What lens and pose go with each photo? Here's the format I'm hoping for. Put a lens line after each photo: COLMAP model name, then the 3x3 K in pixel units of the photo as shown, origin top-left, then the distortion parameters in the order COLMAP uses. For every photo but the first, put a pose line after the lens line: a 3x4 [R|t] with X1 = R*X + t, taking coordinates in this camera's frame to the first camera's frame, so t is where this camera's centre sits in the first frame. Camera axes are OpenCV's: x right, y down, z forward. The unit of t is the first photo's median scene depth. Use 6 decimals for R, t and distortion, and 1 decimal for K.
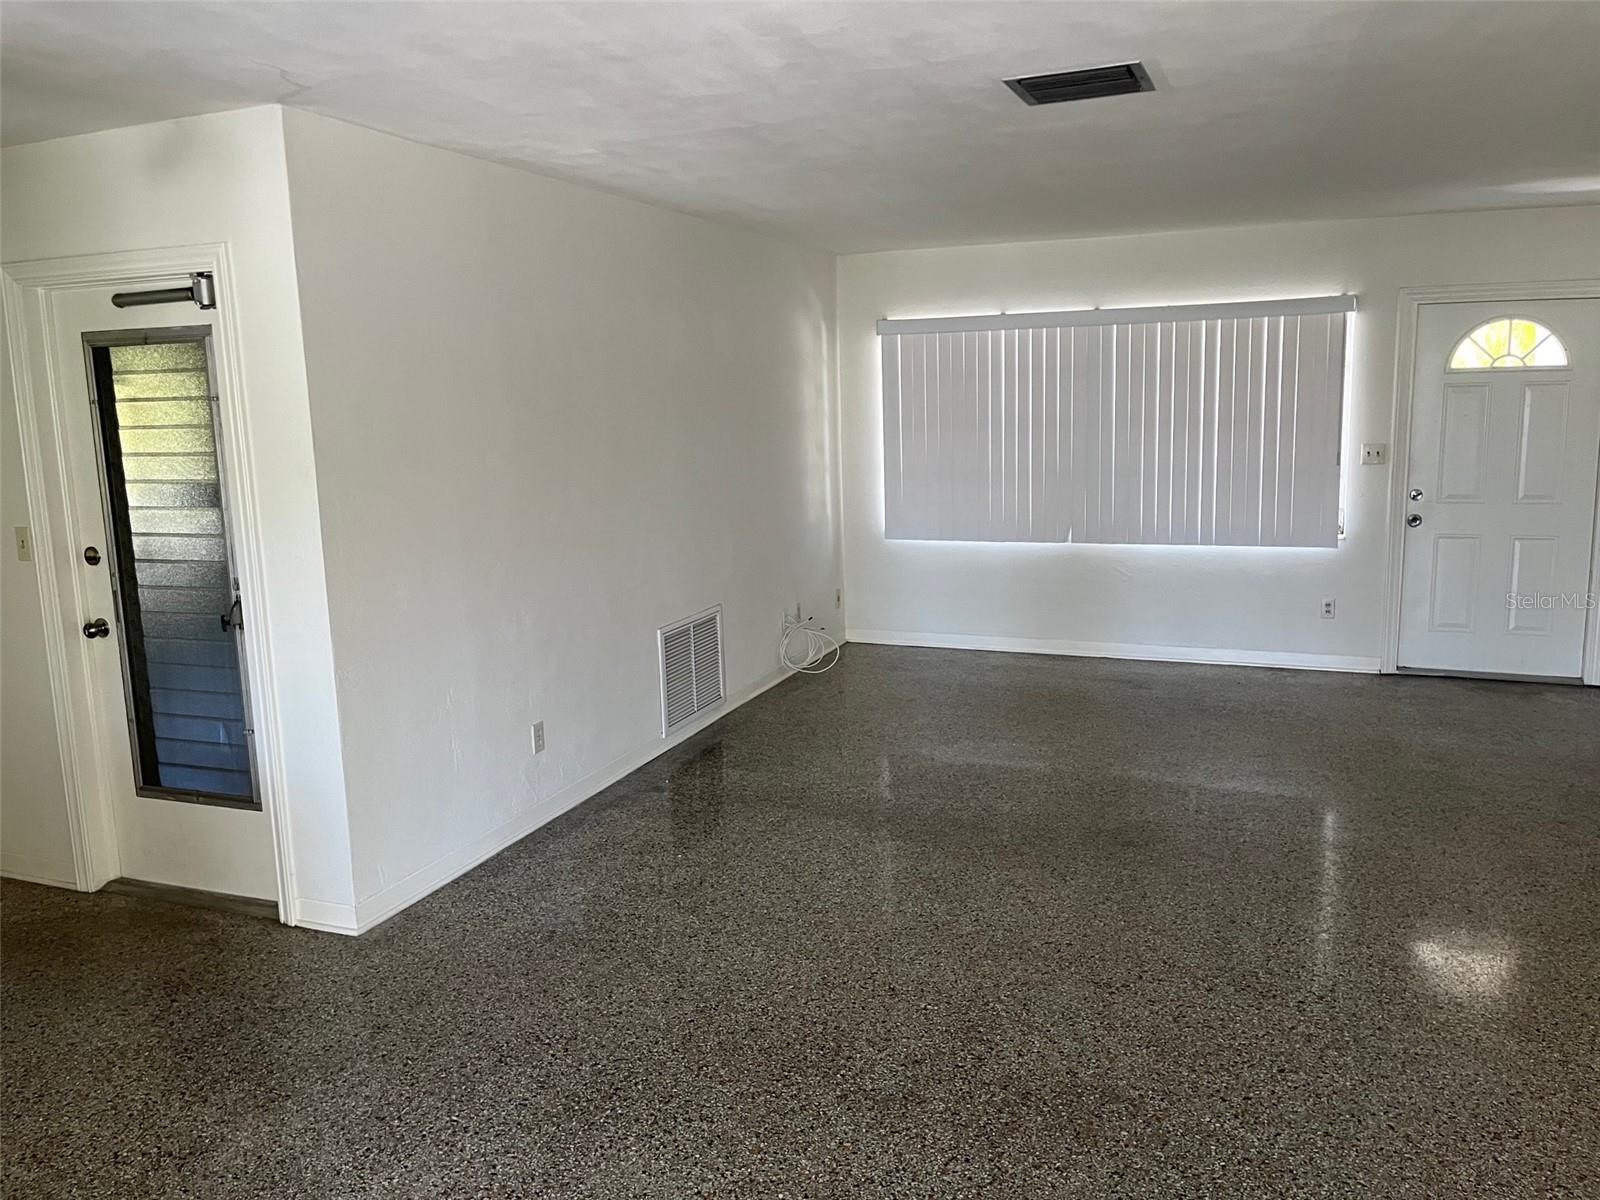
lens RADIAL K [[1202.2, 0, 802.2], [0, 1202.2, 583.6], [0, 0, 1]] dist [0.060925, -0.083689]
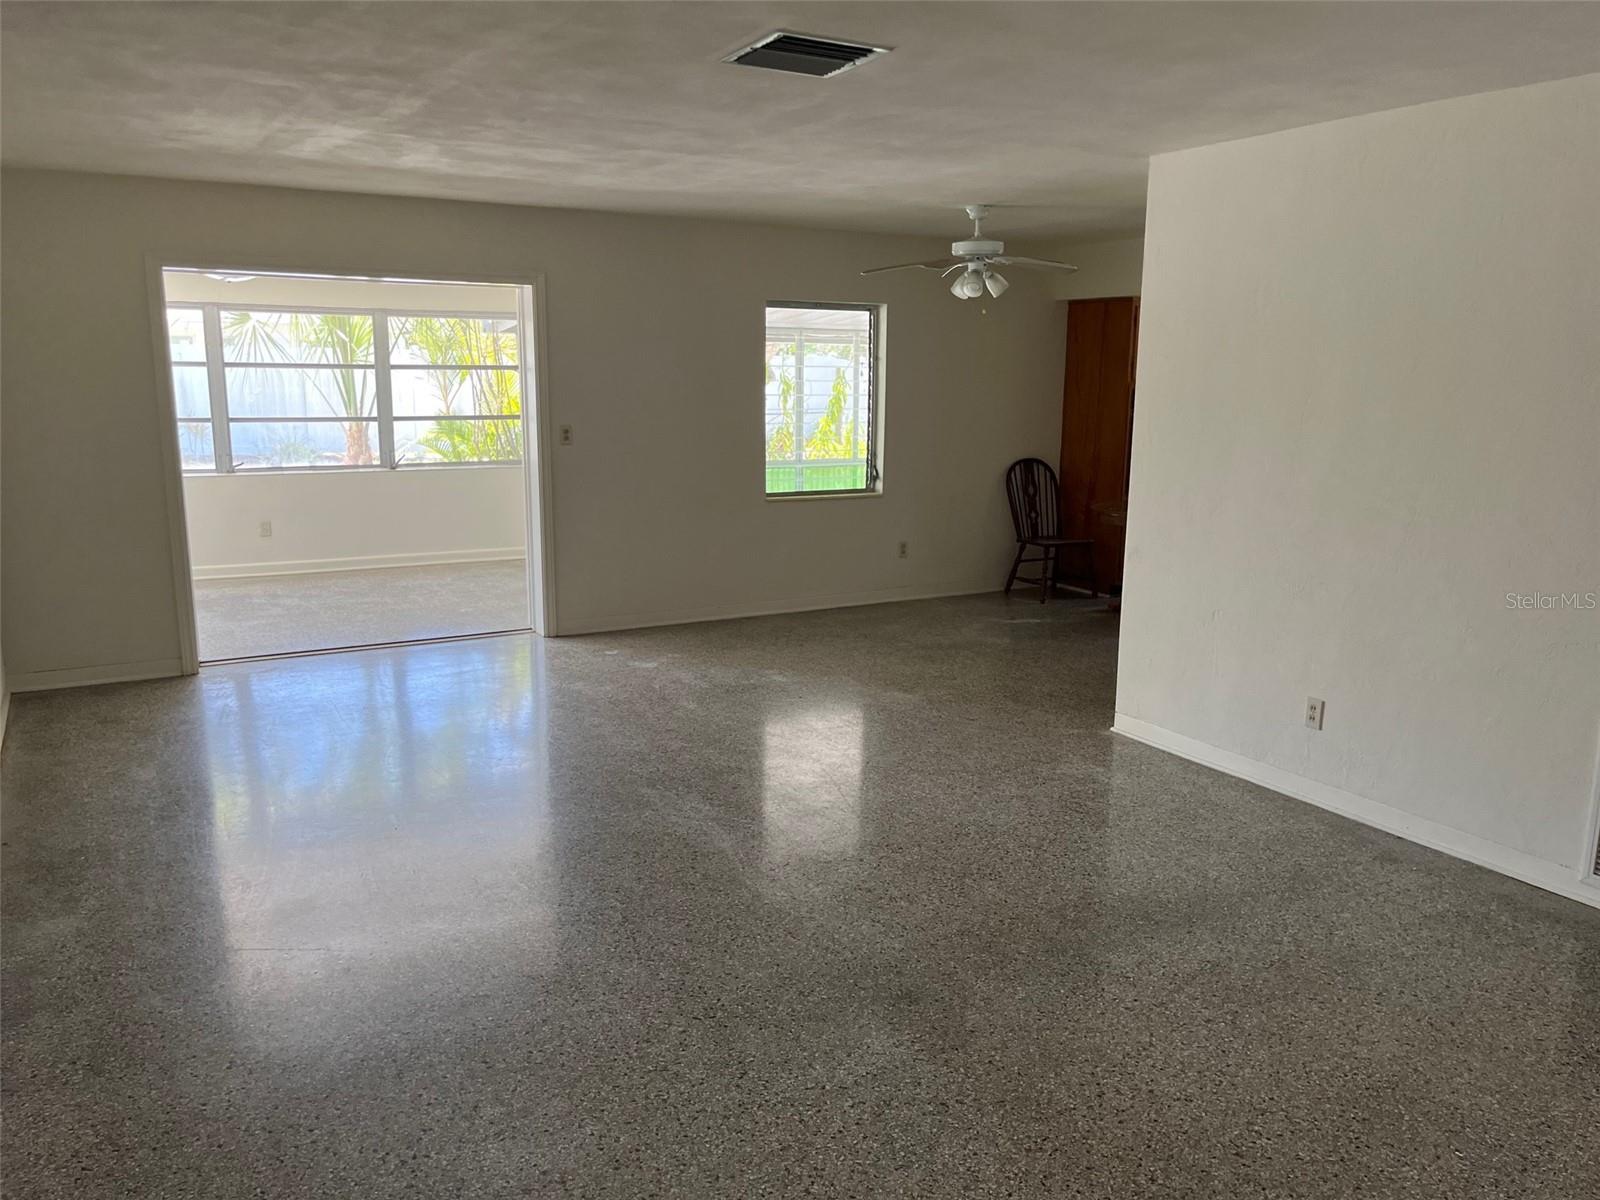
lens RADIAL K [[1202.2, 0, 802.3], [0, 1202.2, 599.3], [0, 0, 1]] dist [0.060925, -0.083689]
pose [[-0.616329, 0.173055, -0.768239, 0.560836], [-0.115453, 0.945157, 0.305531, -0.153185], [0.778980, 0.277003, -0.562548, 0.876534]]
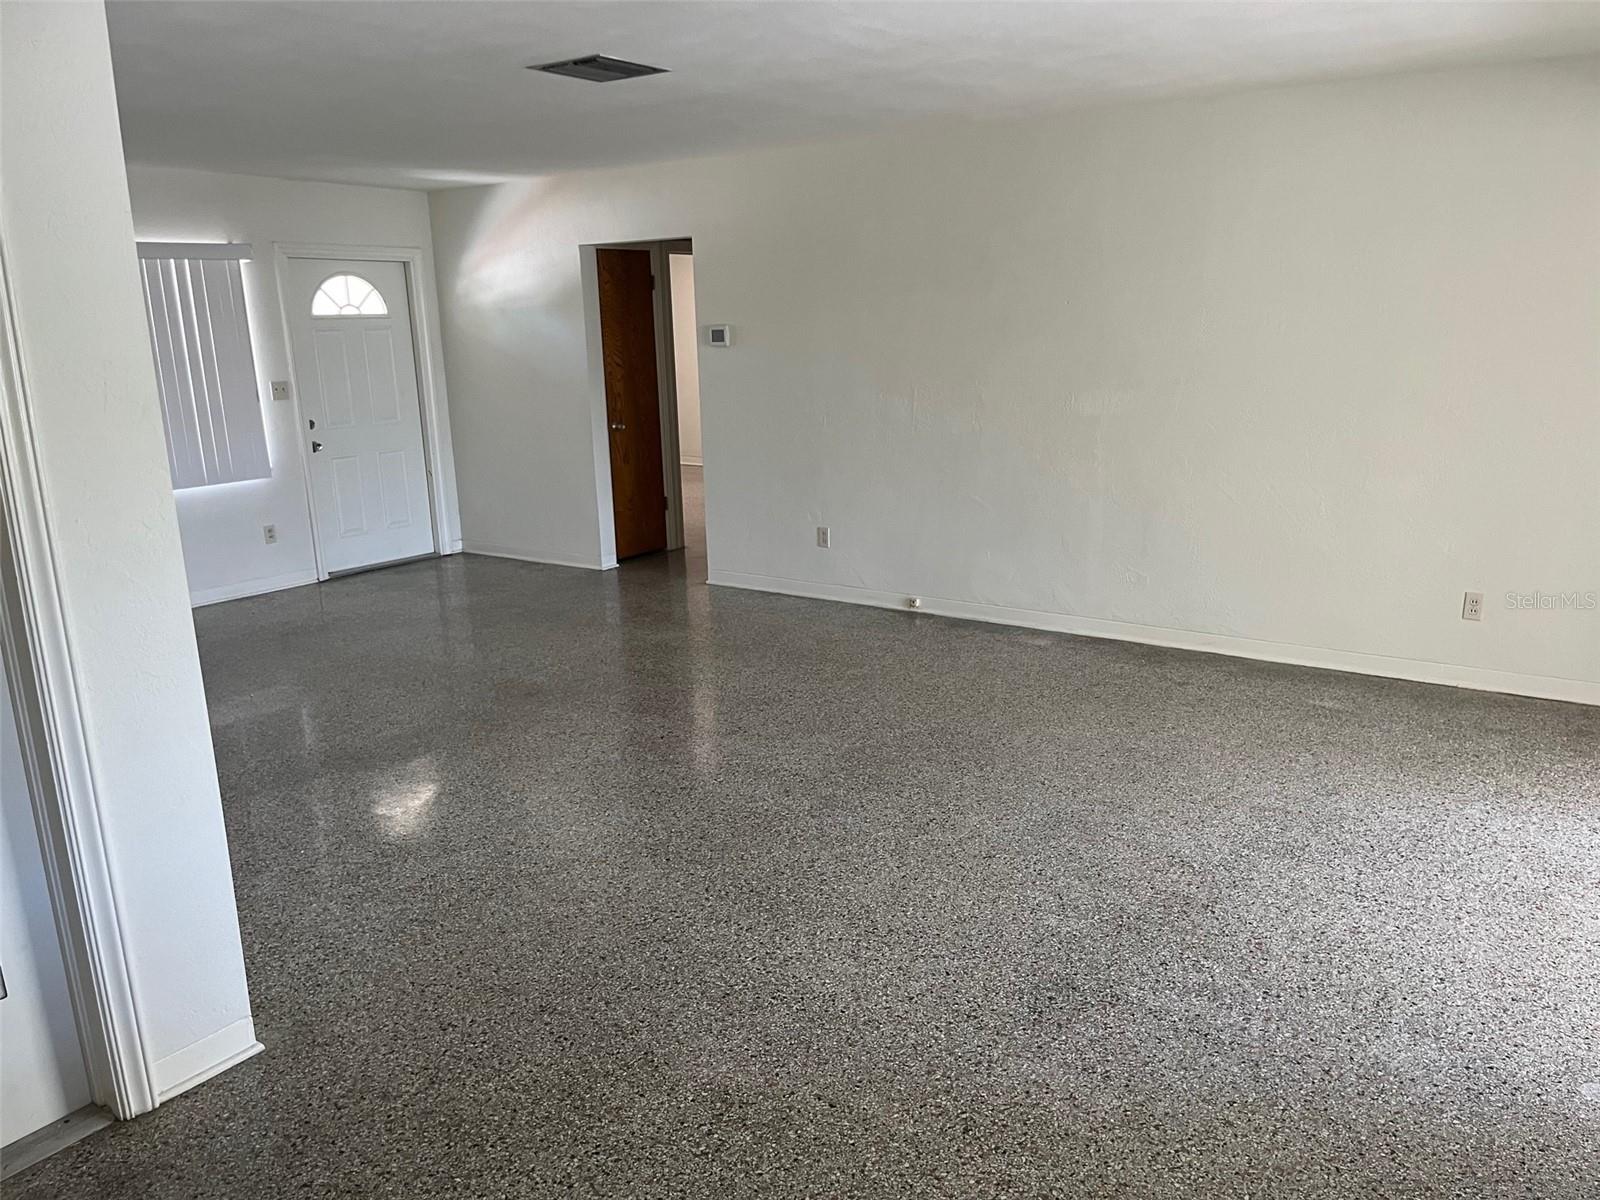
lens RADIAL K [[1202.2, 0, 805.6], [0, 1202.2, 608.1], [0, 0, 1]] dist [0.060925, -0.083689]
pose [[0.229294, -0.207316, 0.951023, -0.549650], [0.168709, 0.970731, 0.170936, -0.021524], [-0.958625, 0.121251, 0.257559, 0.276225]]
